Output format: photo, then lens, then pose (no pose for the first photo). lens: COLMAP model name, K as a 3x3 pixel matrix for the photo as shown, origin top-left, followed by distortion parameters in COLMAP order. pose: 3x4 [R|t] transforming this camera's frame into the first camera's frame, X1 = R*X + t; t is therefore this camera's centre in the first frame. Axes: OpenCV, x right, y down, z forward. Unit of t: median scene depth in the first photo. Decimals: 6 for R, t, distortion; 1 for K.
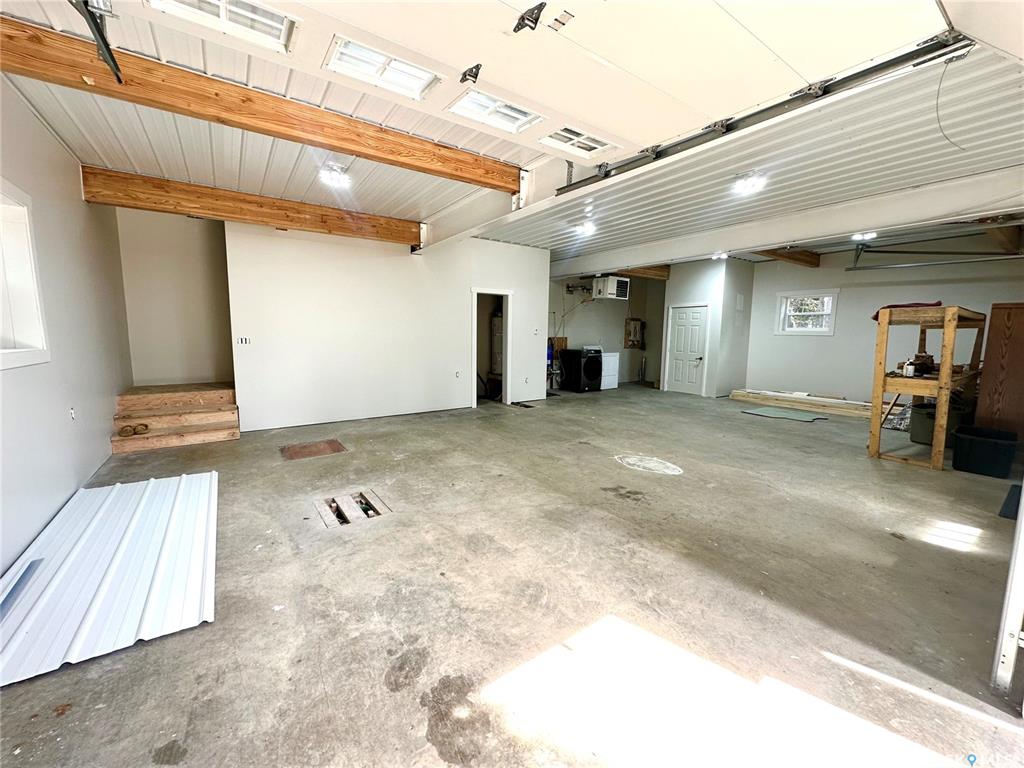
lens RADIAL K [[409.3, 0, 510.8], [0, 409.3, 382.2], [0, 0, 1]] dist [-0.006293, 0.001483]
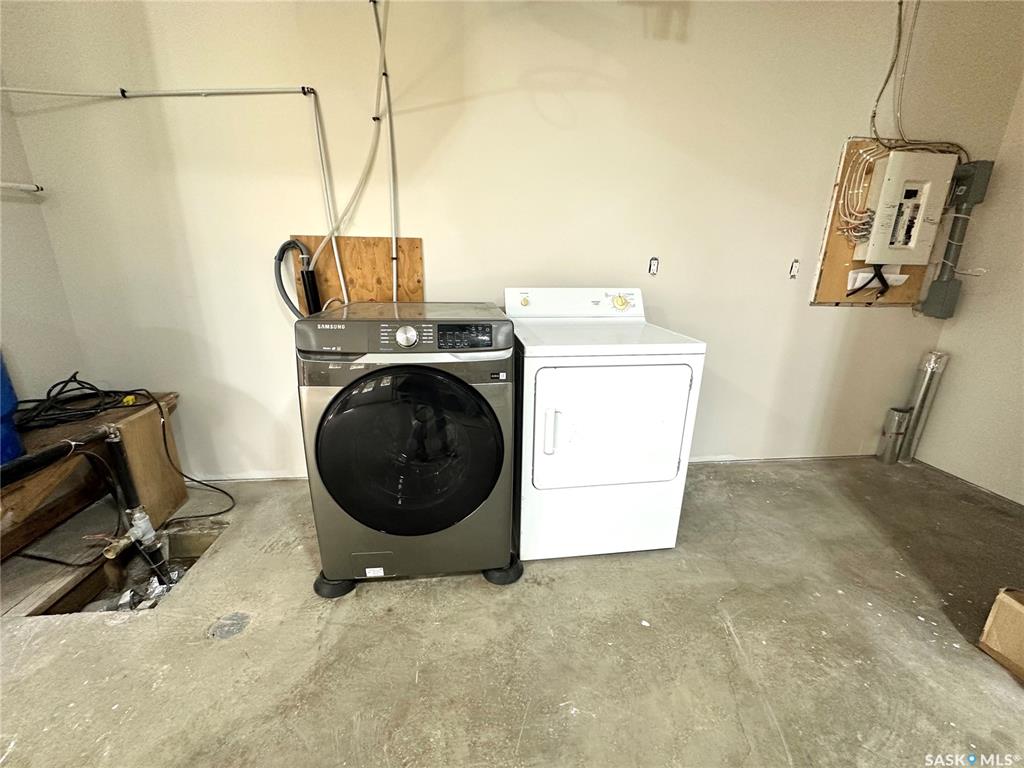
lens RADIAL K [[409.3, 0, 513.7], [0, 409.3, 385.0], [0, 0, 1]] dist [-0.006293, 0.001483]
pose [[0.881811, 0.135404, -0.451747, 0.243146], [-0.062634, 0.983036, 0.172388, -0.069303], [0.467425, -0.123719, 0.875333, 0.750792]]
